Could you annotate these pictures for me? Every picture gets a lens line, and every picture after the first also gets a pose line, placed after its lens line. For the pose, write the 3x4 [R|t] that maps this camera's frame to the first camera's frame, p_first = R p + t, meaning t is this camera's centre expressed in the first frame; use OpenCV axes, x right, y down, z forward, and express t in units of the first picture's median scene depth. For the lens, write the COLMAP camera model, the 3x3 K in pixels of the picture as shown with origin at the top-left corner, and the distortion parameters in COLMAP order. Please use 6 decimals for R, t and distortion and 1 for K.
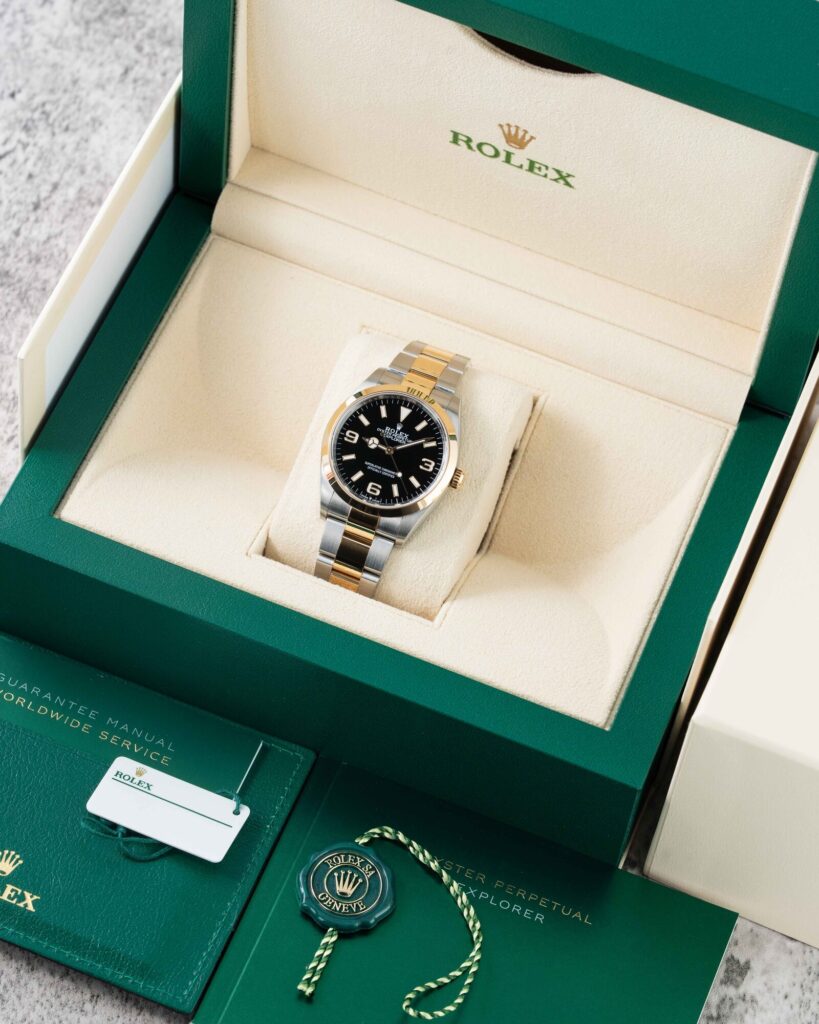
lens RADIAL K [[3368.6, 0, 409.5], [0, 3368.6, 512.0], [0, 0, 1]] dist [0.021925, -0.086717]
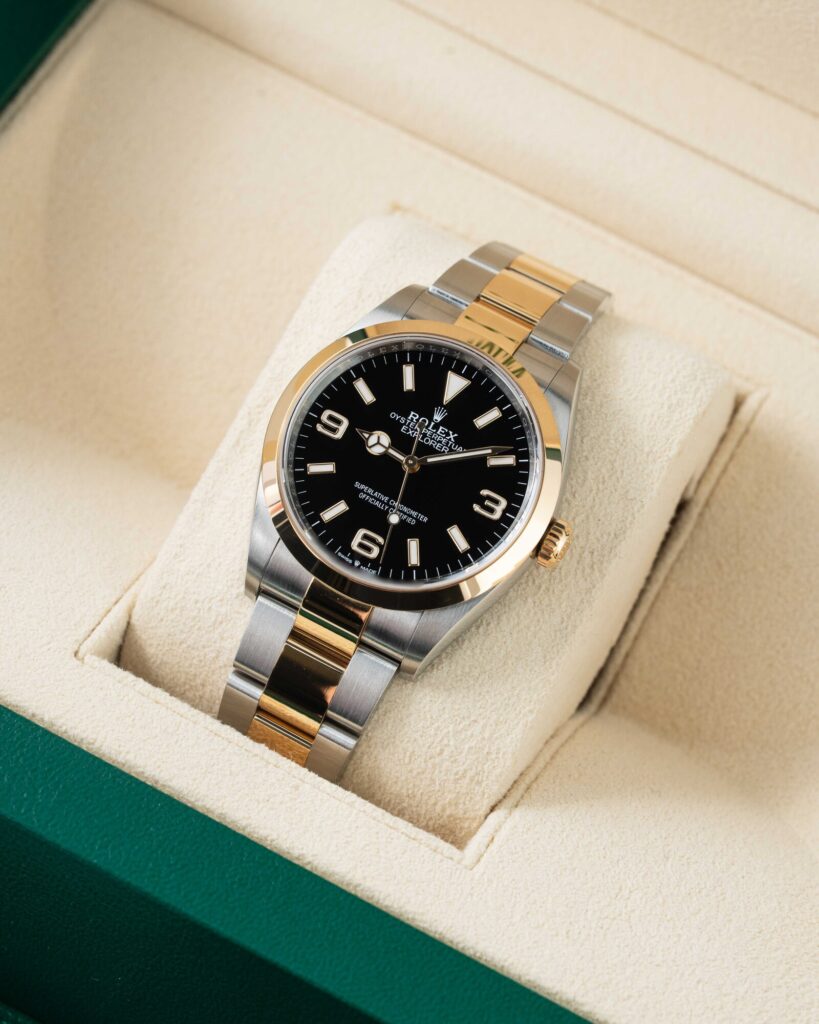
lens RADIAL K [[4580.7, 0, 409.5], [0, 4580.7, 512.0], [0, 0, 1]] dist [0.039805, -1.399412]
pose [[0.992969, 0.115877, -0.024197, 0.009440], [-0.116444, 0.992919, -0.023517, 0.002754], [0.021301, 0.026169, 0.999431, 0.380268]]
